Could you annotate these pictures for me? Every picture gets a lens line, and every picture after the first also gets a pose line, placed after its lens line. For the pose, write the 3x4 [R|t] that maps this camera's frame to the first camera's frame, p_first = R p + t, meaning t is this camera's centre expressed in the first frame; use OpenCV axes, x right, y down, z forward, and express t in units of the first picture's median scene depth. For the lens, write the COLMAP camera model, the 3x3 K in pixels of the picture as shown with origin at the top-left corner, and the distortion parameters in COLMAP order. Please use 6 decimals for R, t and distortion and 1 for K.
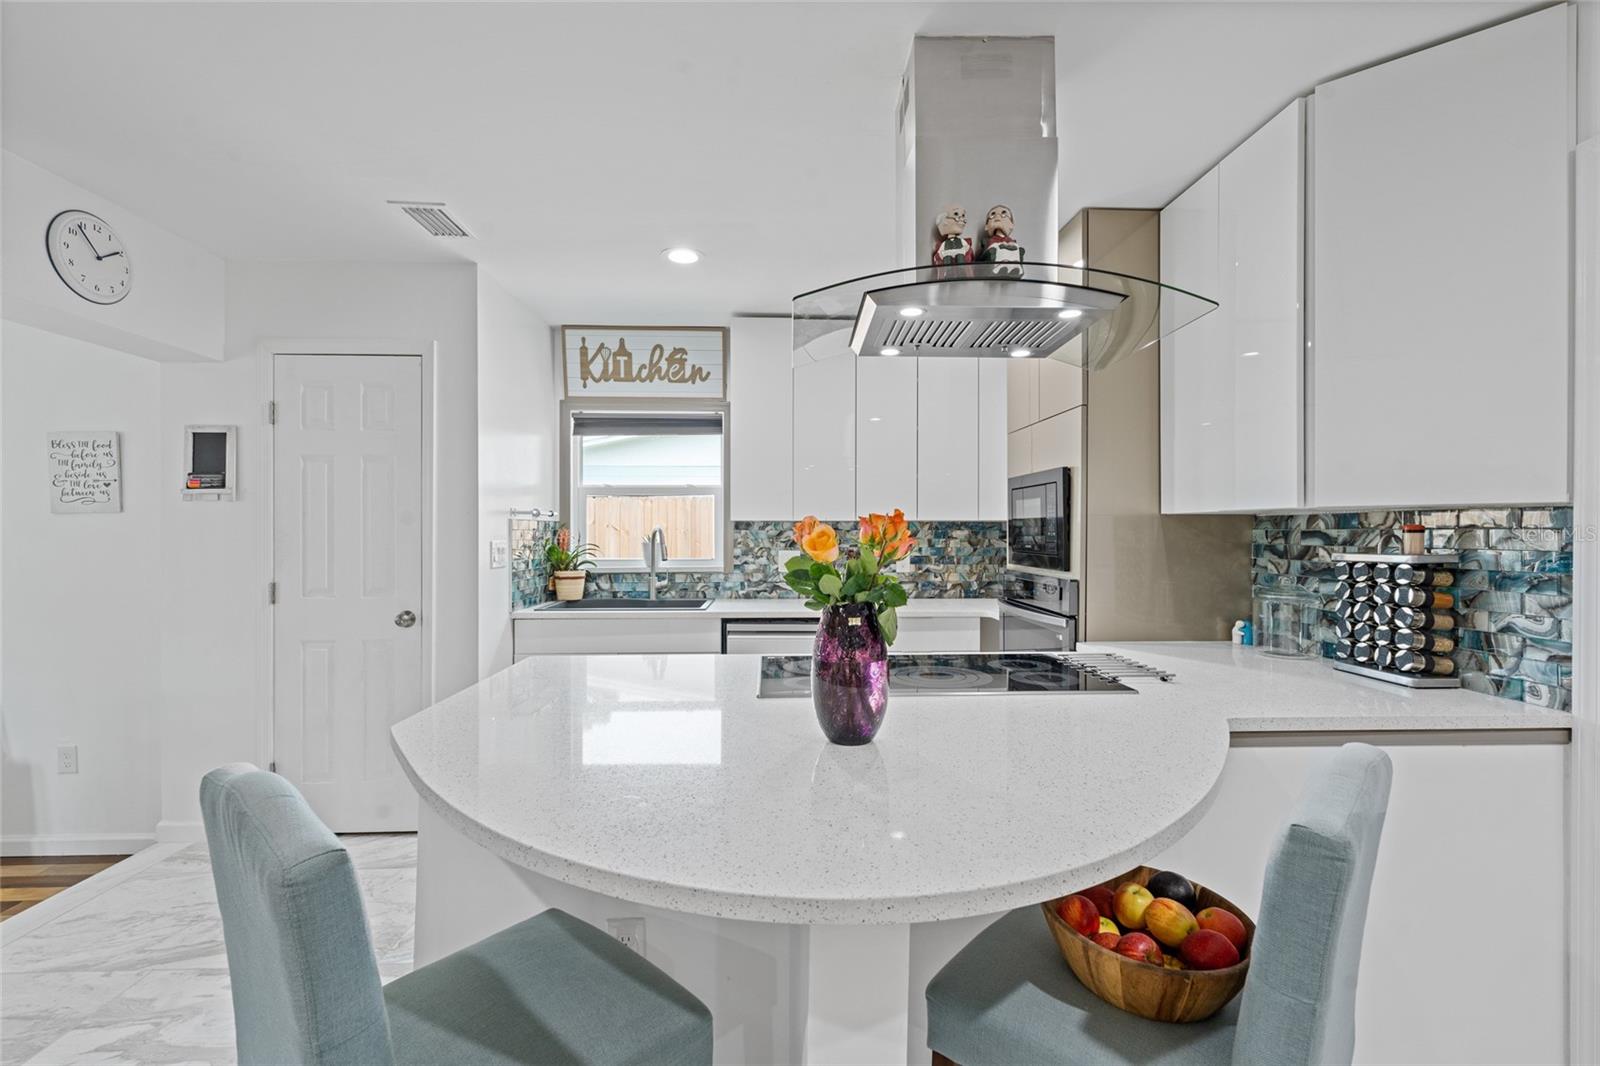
lens RADIAL K [[702.1, 0, 800.4], [0, 702.1, 535.2], [0, 0, 1]] dist [-0.002151, 0.000083]
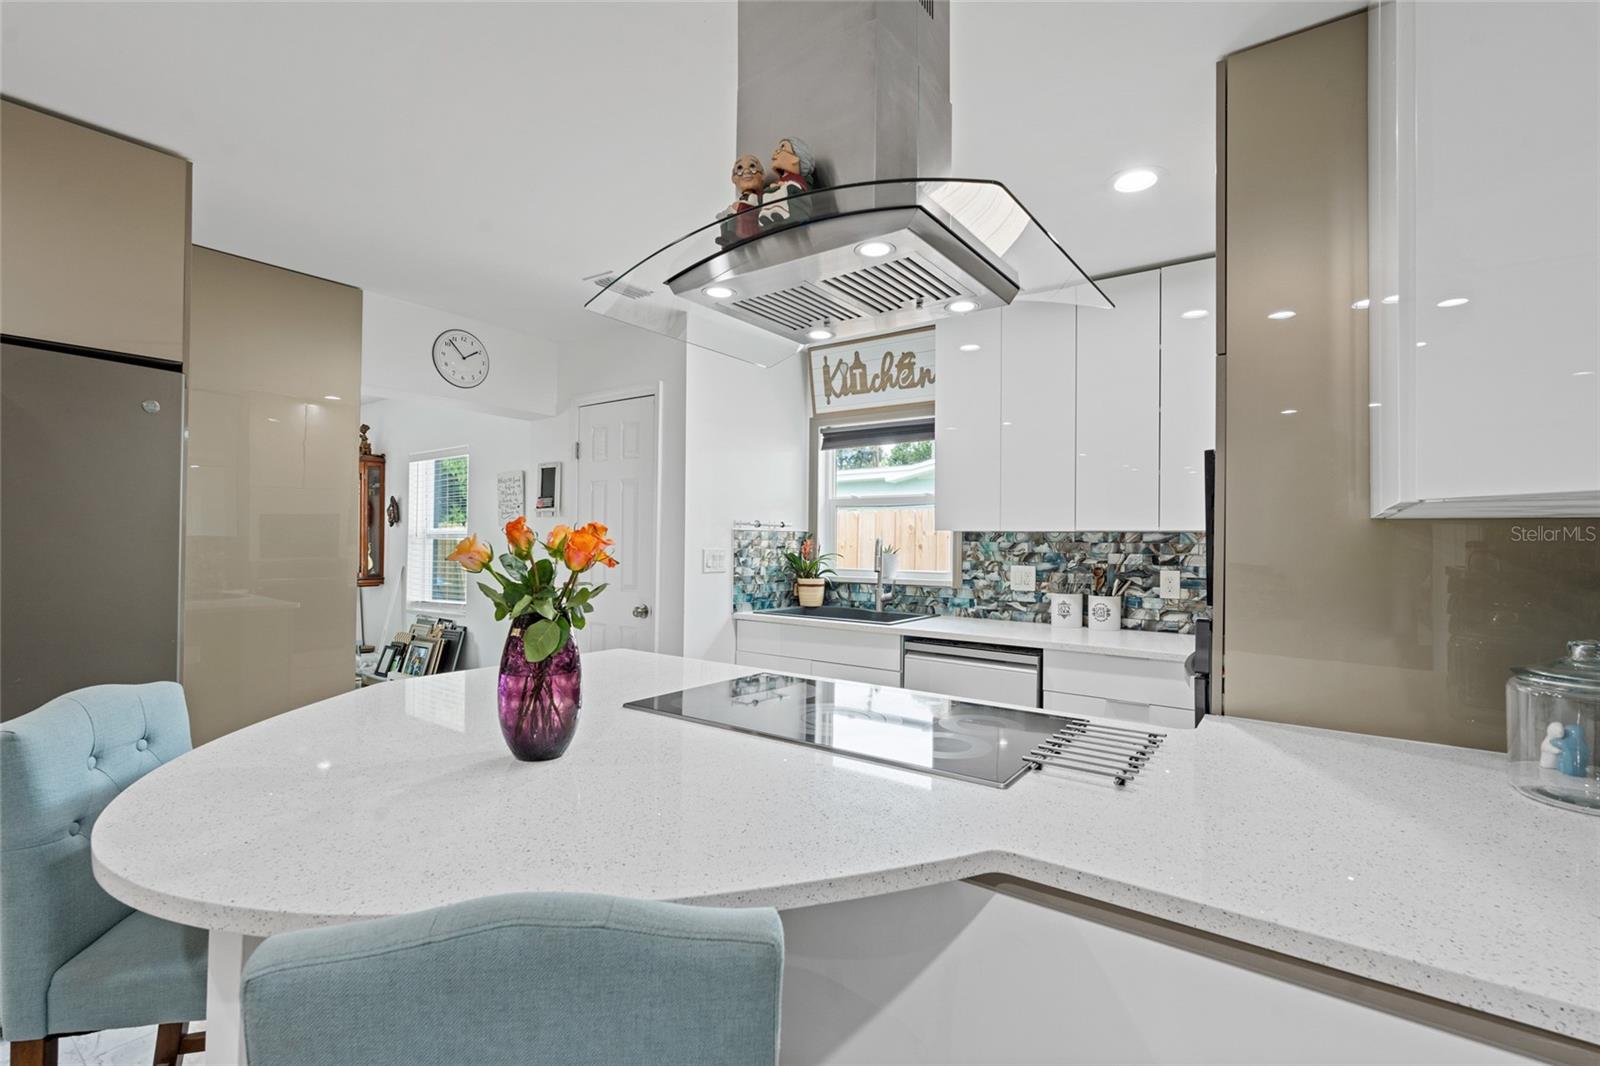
lens RADIAL K [[712.3, 0, 803.0], [0, 712.3, 533.3], [0, 0, 1]] dist [-0.000898, -0.000010]
pose [[0.789391, 0.001985, -0.613887, 0.315304], [-0.012580, 0.999837, -0.012945, -0.003330], [0.613761, 0.017941, 0.789288, 0.143396]]
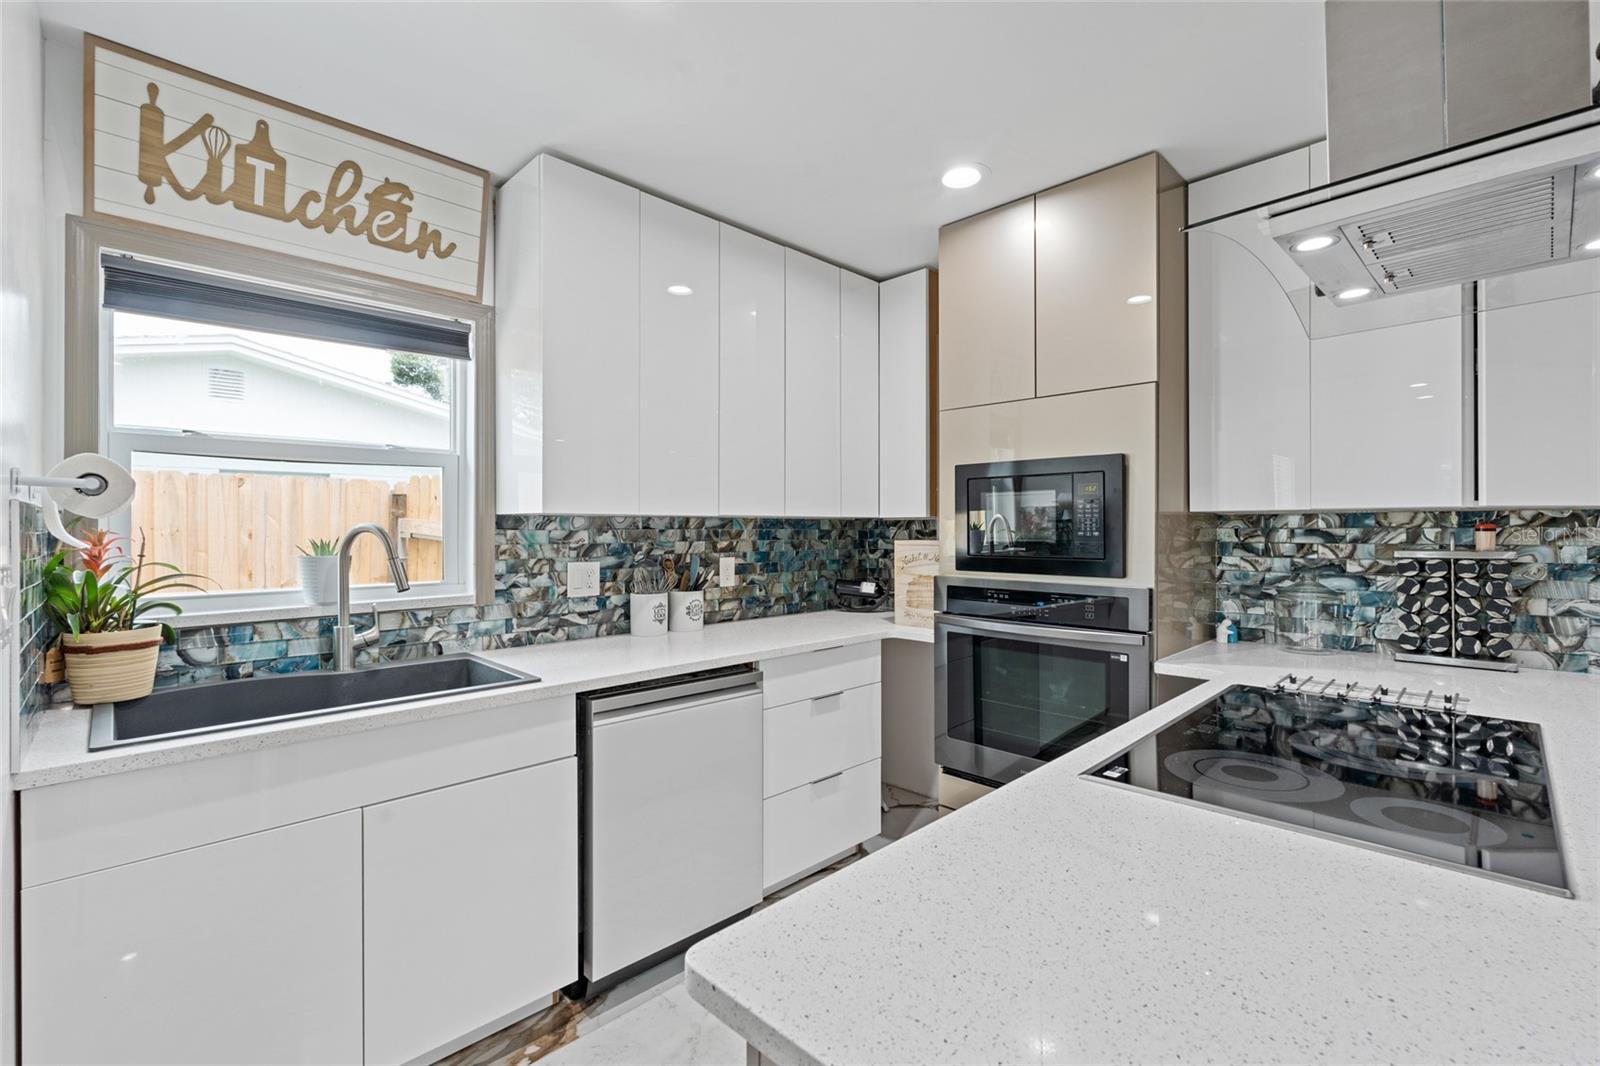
lens RADIAL K [[708.2, 0, 801.7], [0, 708.2, 527.3], [0, 0, 1]] dist [-0.000918, 0.000088]
pose [[0.736818, -0.000552, 0.676091, -0.306858], [0.006354, 0.999961, -0.006107, -0.004378], [-0.676062, 0.008796, 0.736793, 0.409205]]
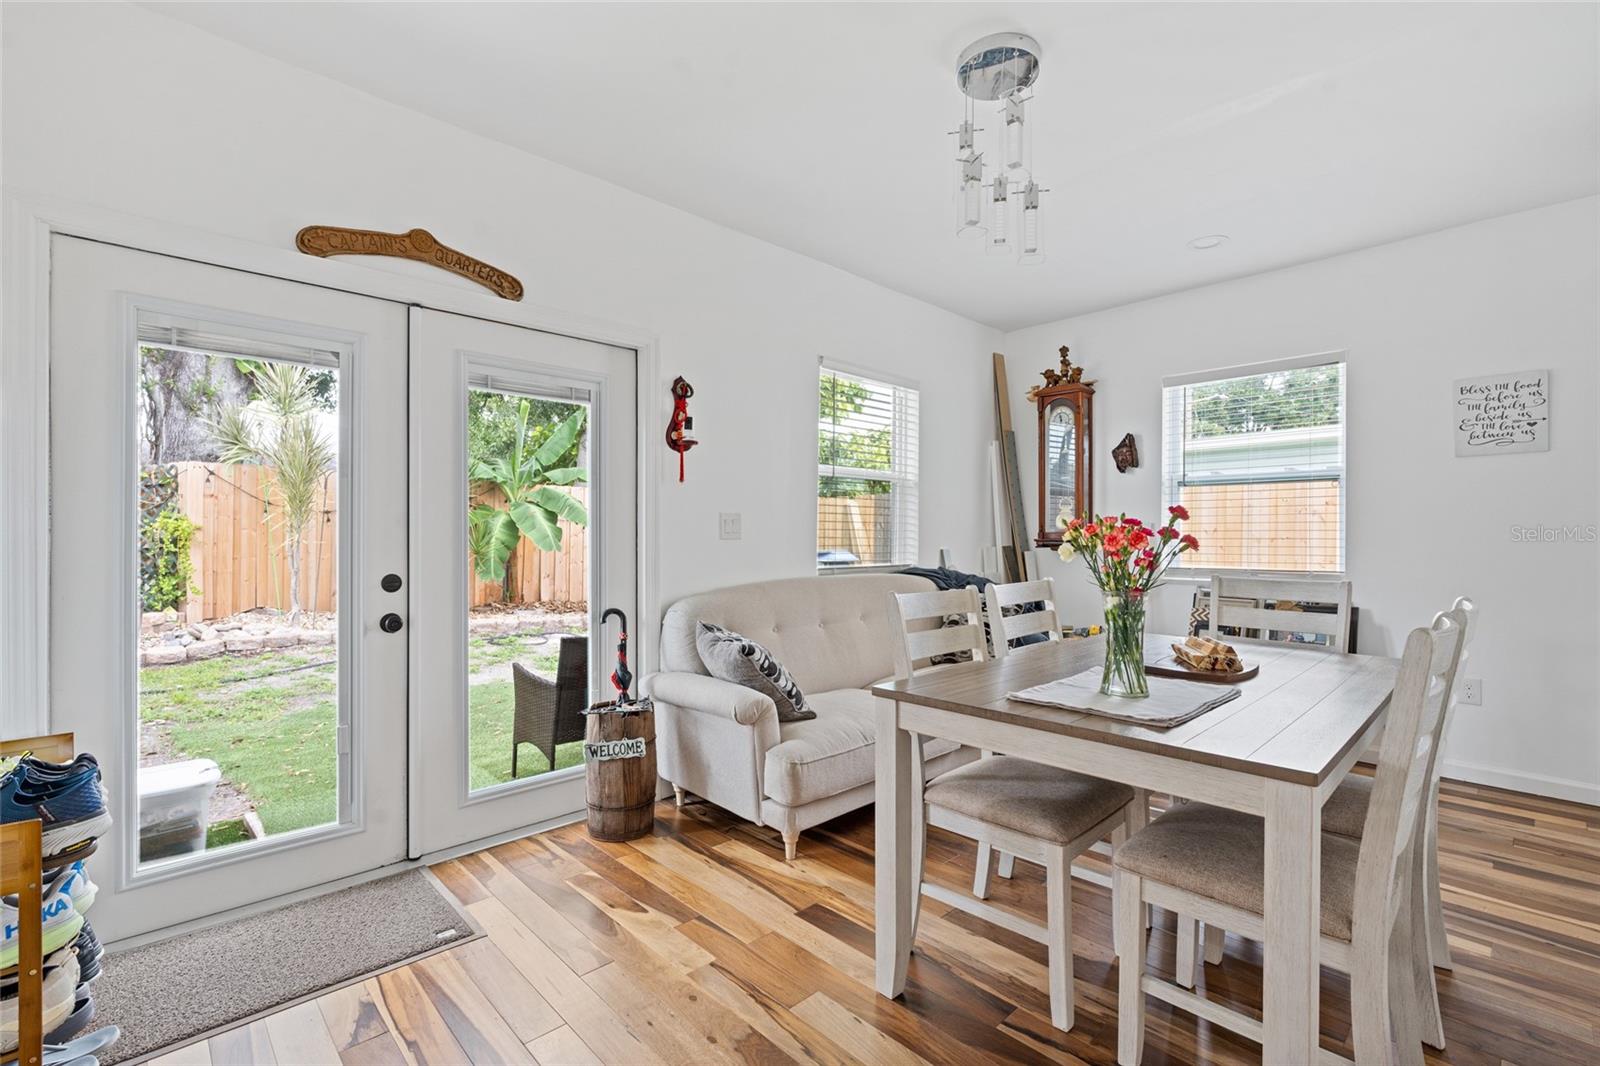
lens RADIAL K [[726.4, 0, 794.6], [0, 726.4, 528.0], [0, 0, 1]] dist [-0.002009, 0.000326]
pose [[0.666344, 0.005109, -0.745627, -0.714715], [-0.011959, 0.999921, -0.003836, 0.072319], [0.745549, 0.011473, 0.666353, -0.369282]]
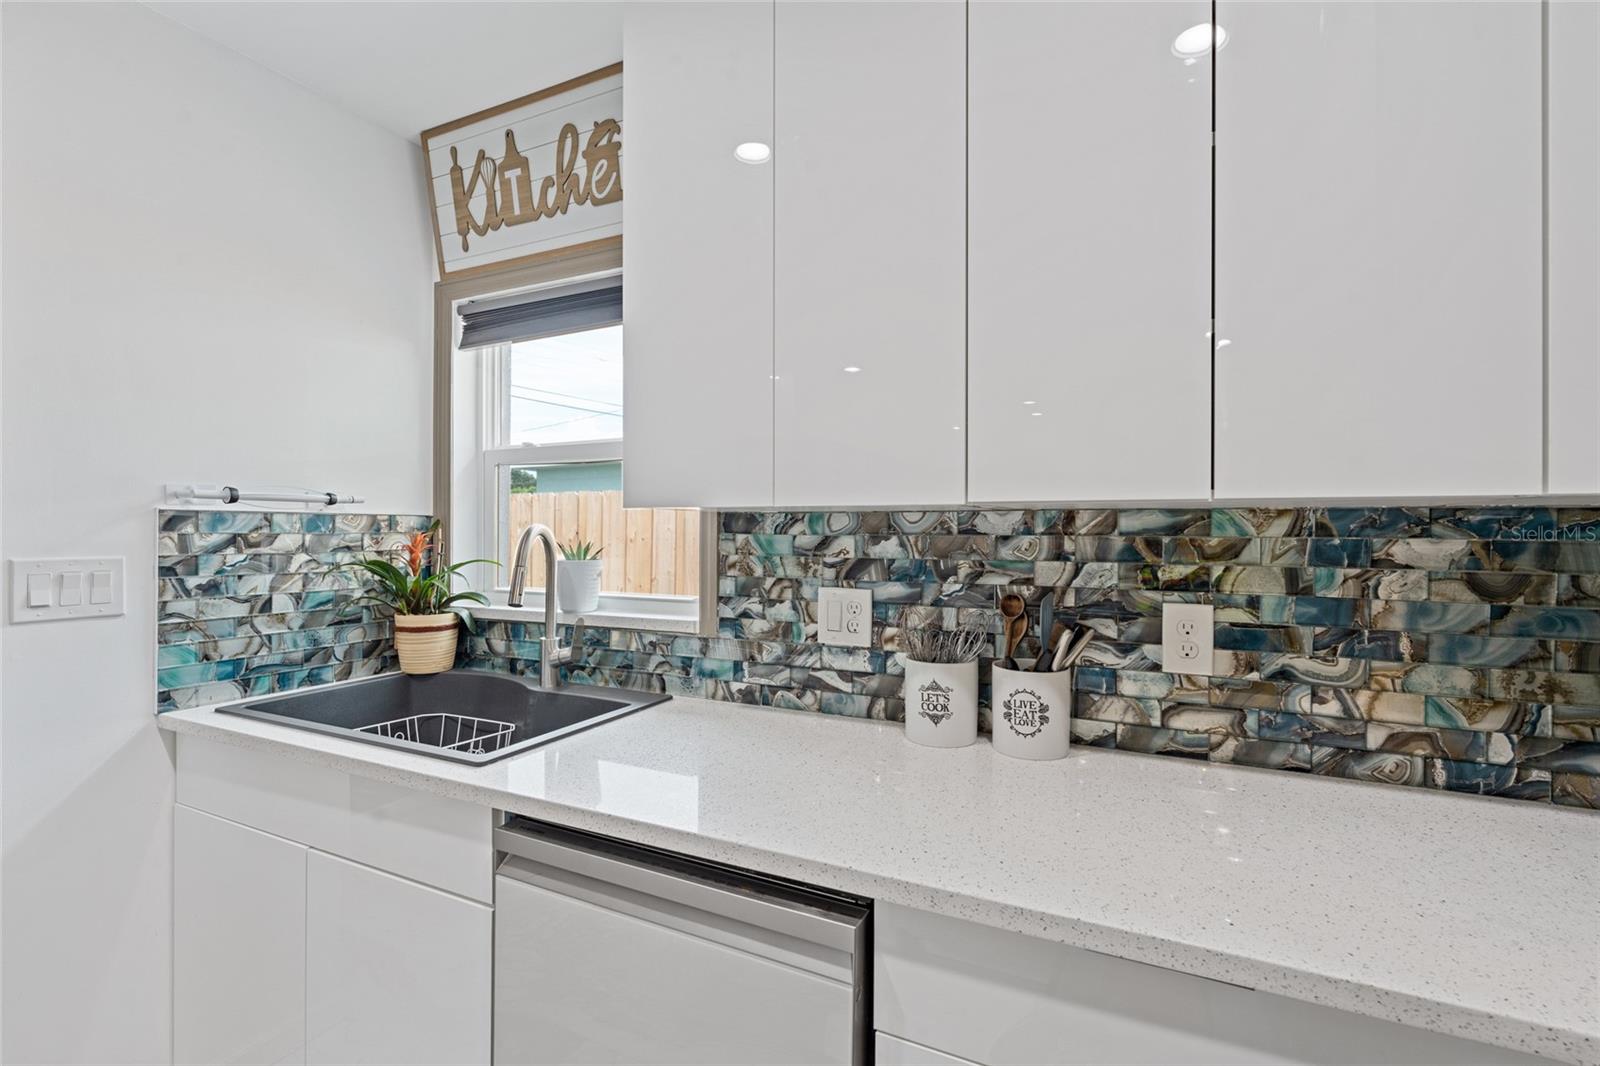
lens RADIAL K [[726.4, 0, 794.6], [0, 726.4, 528.0], [0, 0, 1]] dist [-0.002009, 0.000326]
pose [[0.881692, 0.001163, -0.471823, 0.148354], [-0.005237, 0.999959, -0.007321, -0.007871], [0.471795, 0.008926, 0.881663, 0.655545]]
